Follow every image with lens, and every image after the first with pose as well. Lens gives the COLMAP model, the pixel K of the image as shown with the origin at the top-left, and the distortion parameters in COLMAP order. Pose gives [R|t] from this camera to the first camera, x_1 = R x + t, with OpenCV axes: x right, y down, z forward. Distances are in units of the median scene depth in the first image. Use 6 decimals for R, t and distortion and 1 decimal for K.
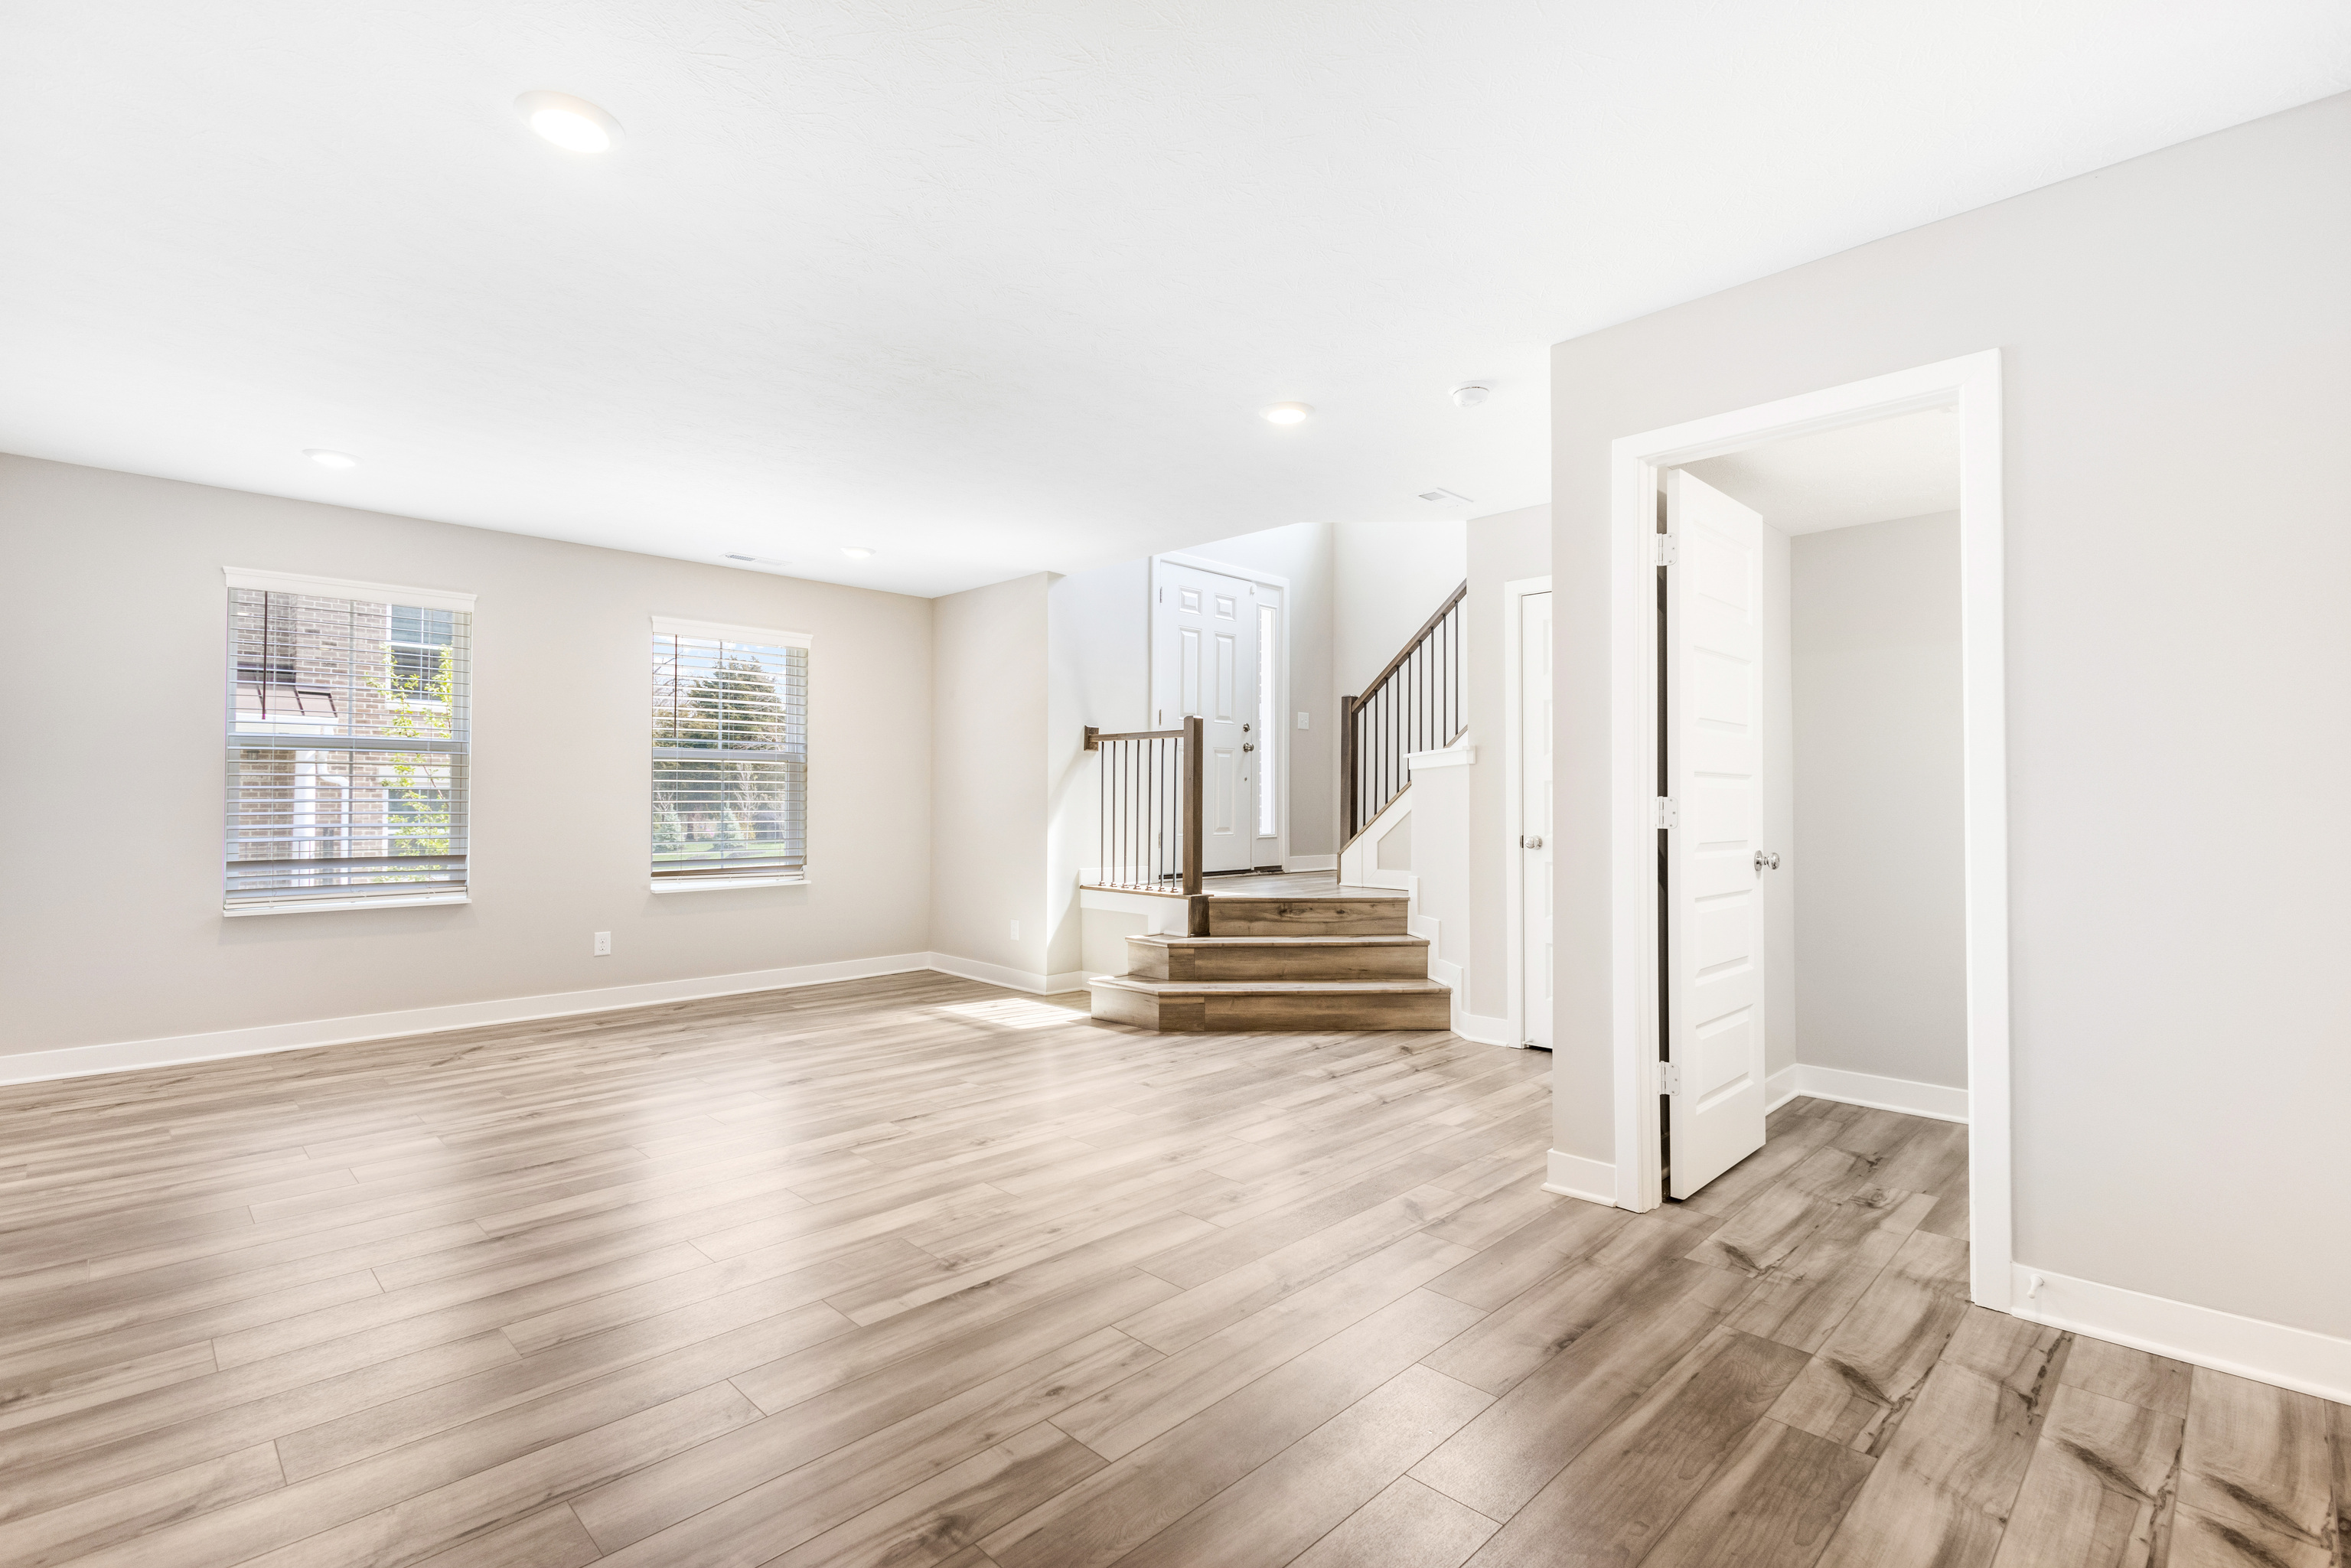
lens RADIAL K [[1073.5, 0, 1167.7], [0, 1073.5, 782.0], [0, 0, 1]] dist [0.008462, -0.003056]
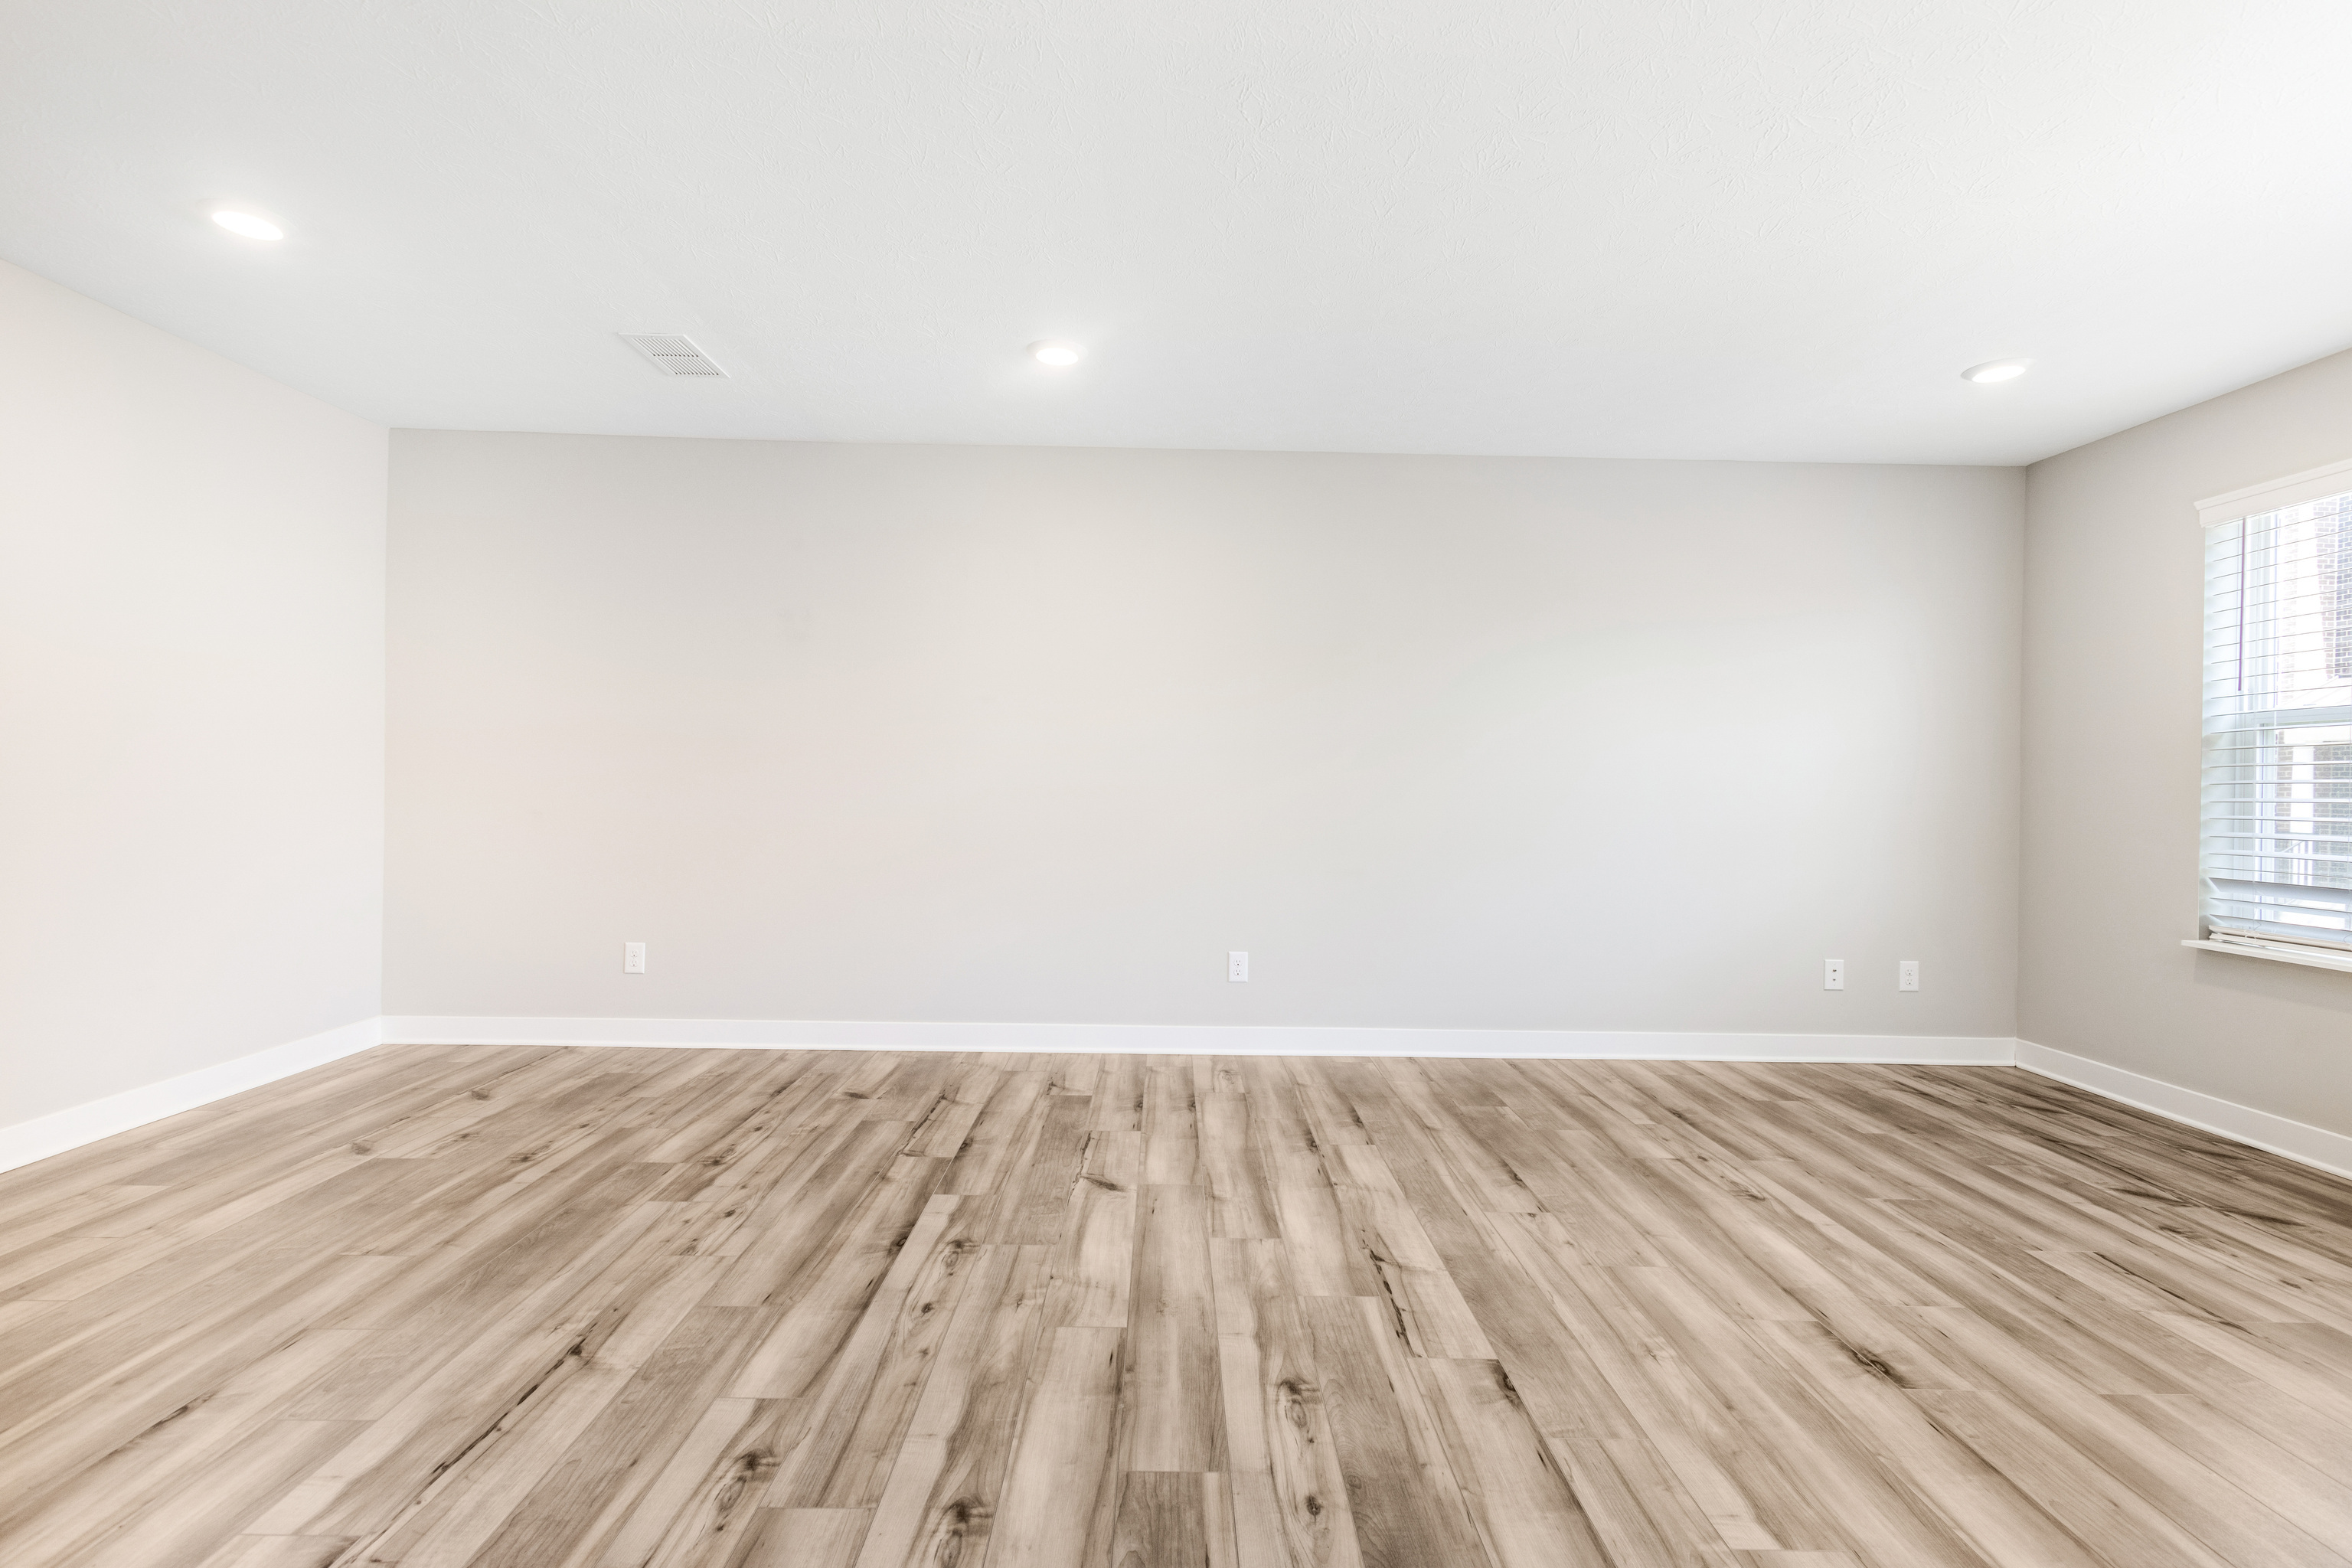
lens RADIAL K [[1074.0, 0, 1176.5], [0, 1074.0, 788.8], [0, 0, 1]] dist [0.008462, -0.003056]
pose [[-0.693553, -0.007828, -0.720363, 0.289551], [-0.002053, 0.999958, -0.008889, 0.028947], [0.720402, -0.004686, -0.693541, 1.407472]]
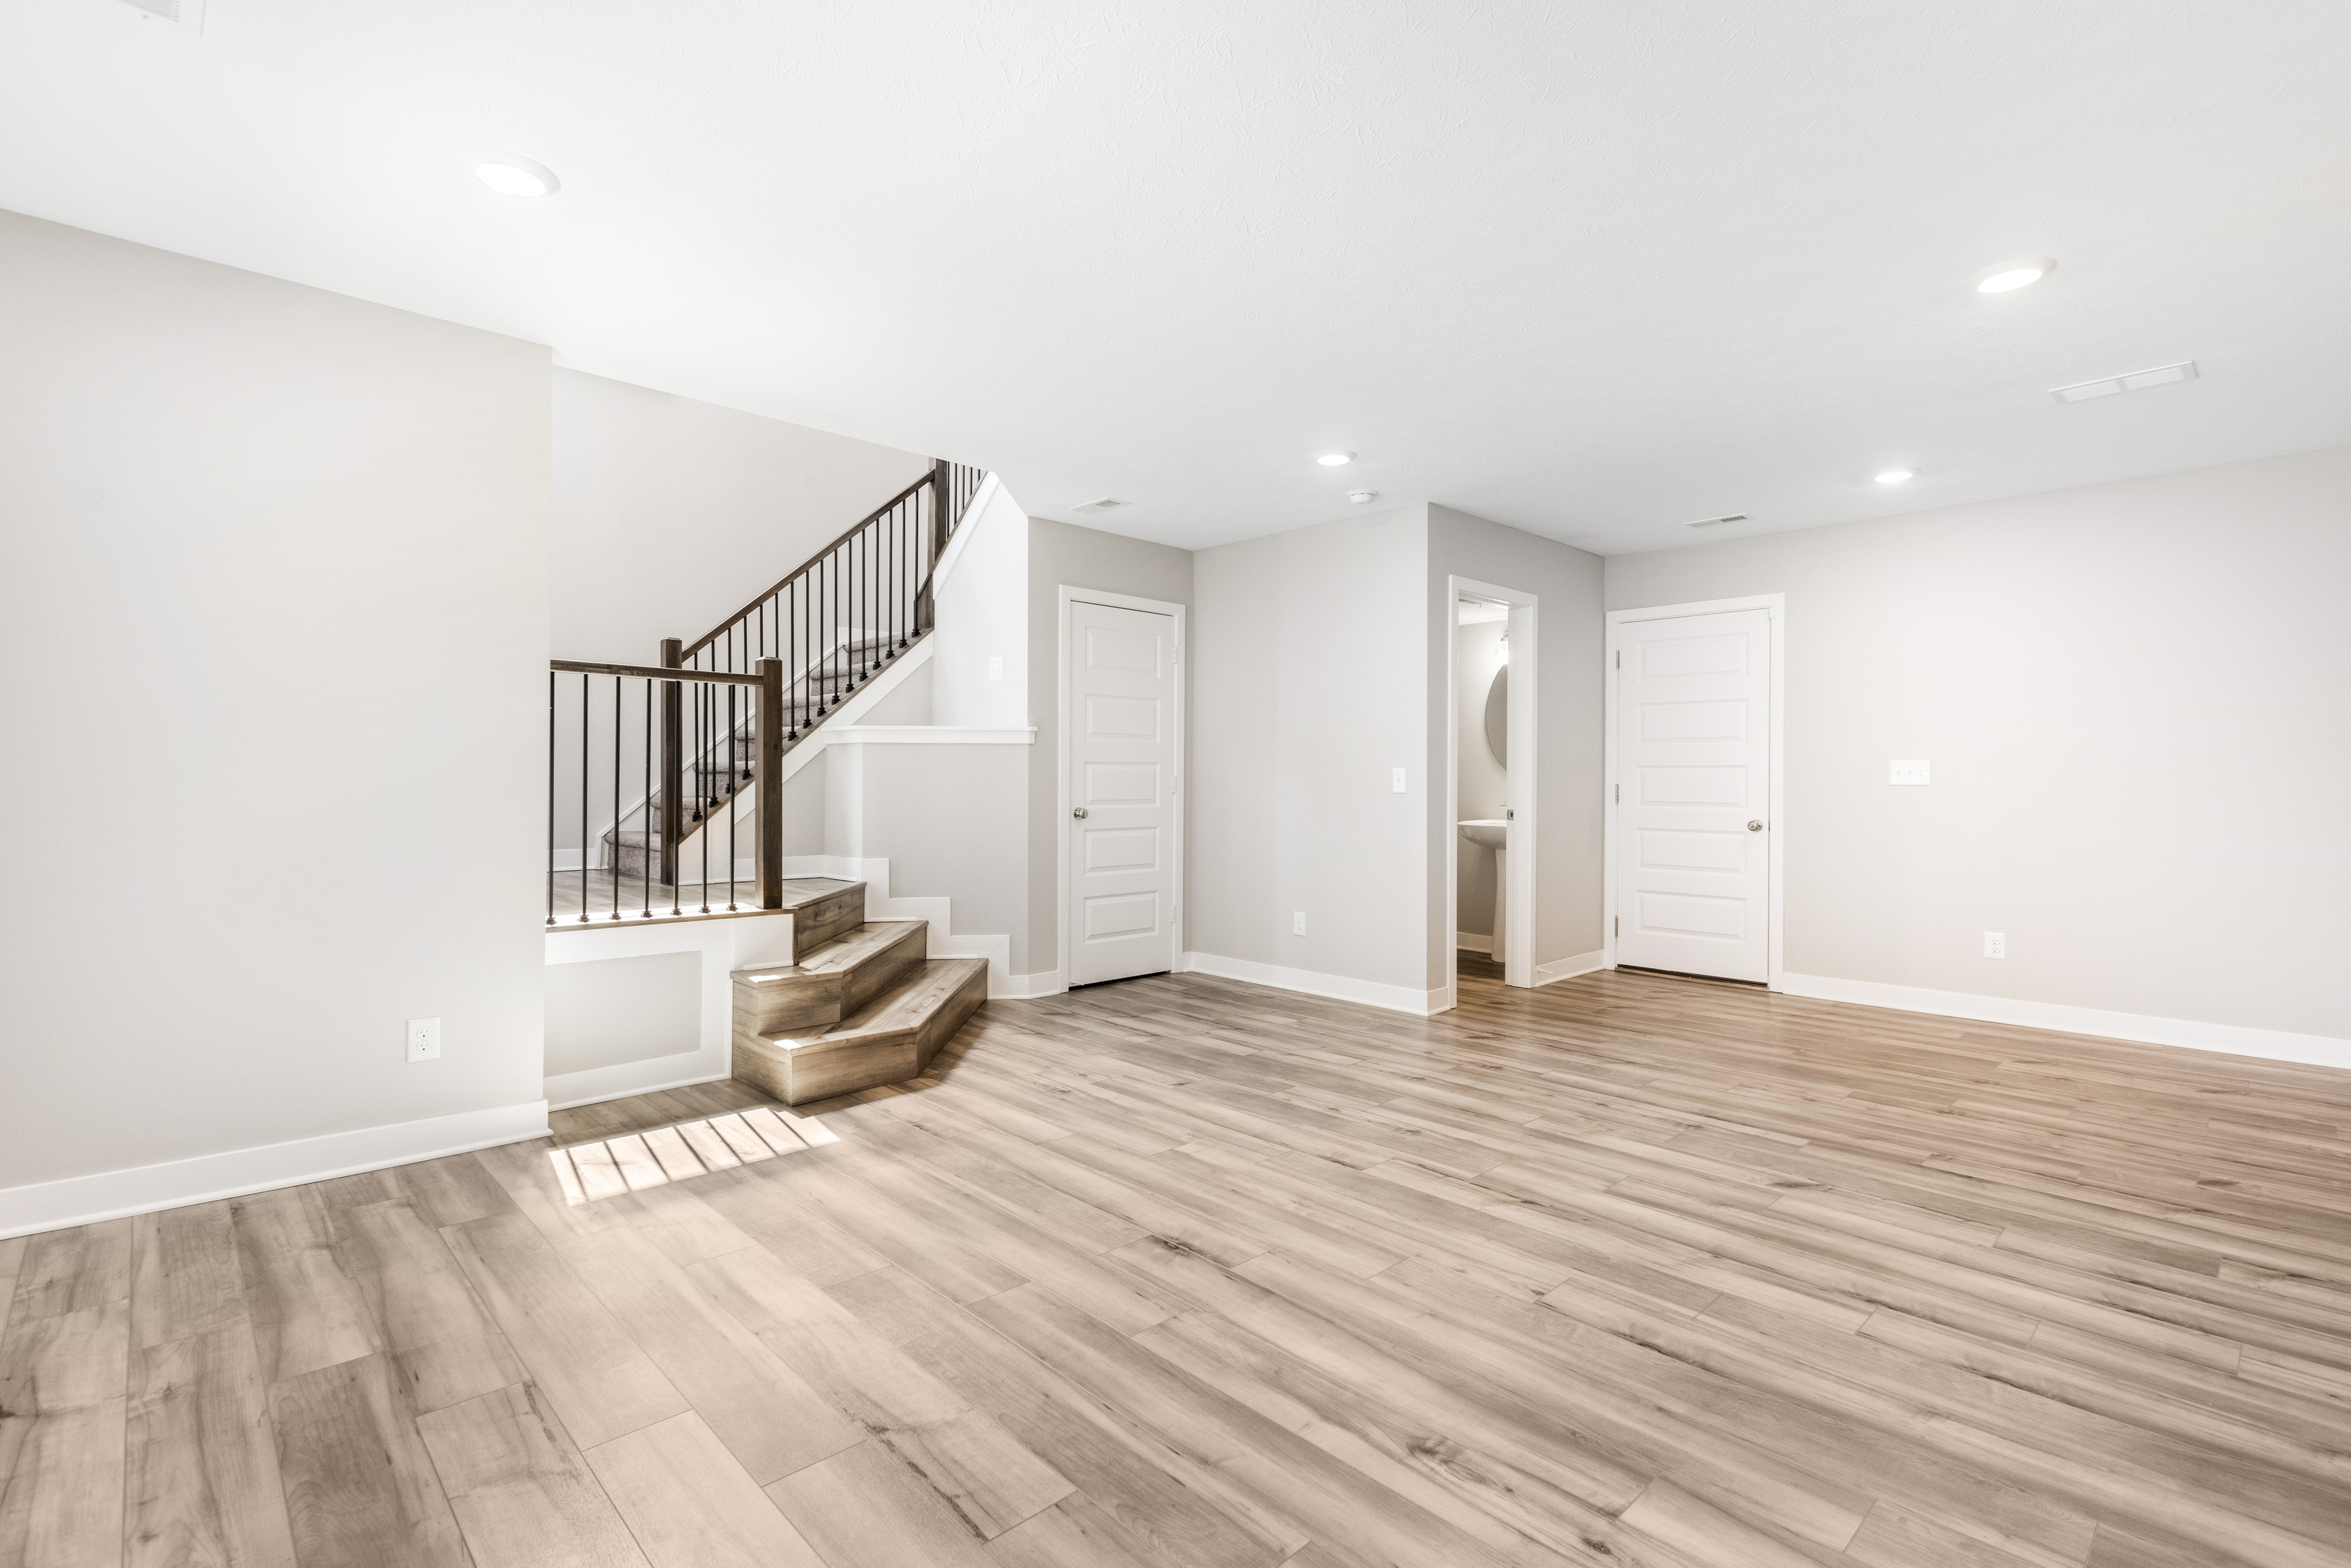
lens RADIAL K [[1073.5, 0, 1177.2], [0, 1073.5, 785.6], [0, 0, 1]] dist [0.008462, -0.003056]
pose [[0.013981, -0.006201, 0.999883, -1.201461], [-0.026078, 0.999638, 0.006564, 0.021713], [-0.999562, -0.026166, 0.013815, 1.261408]]
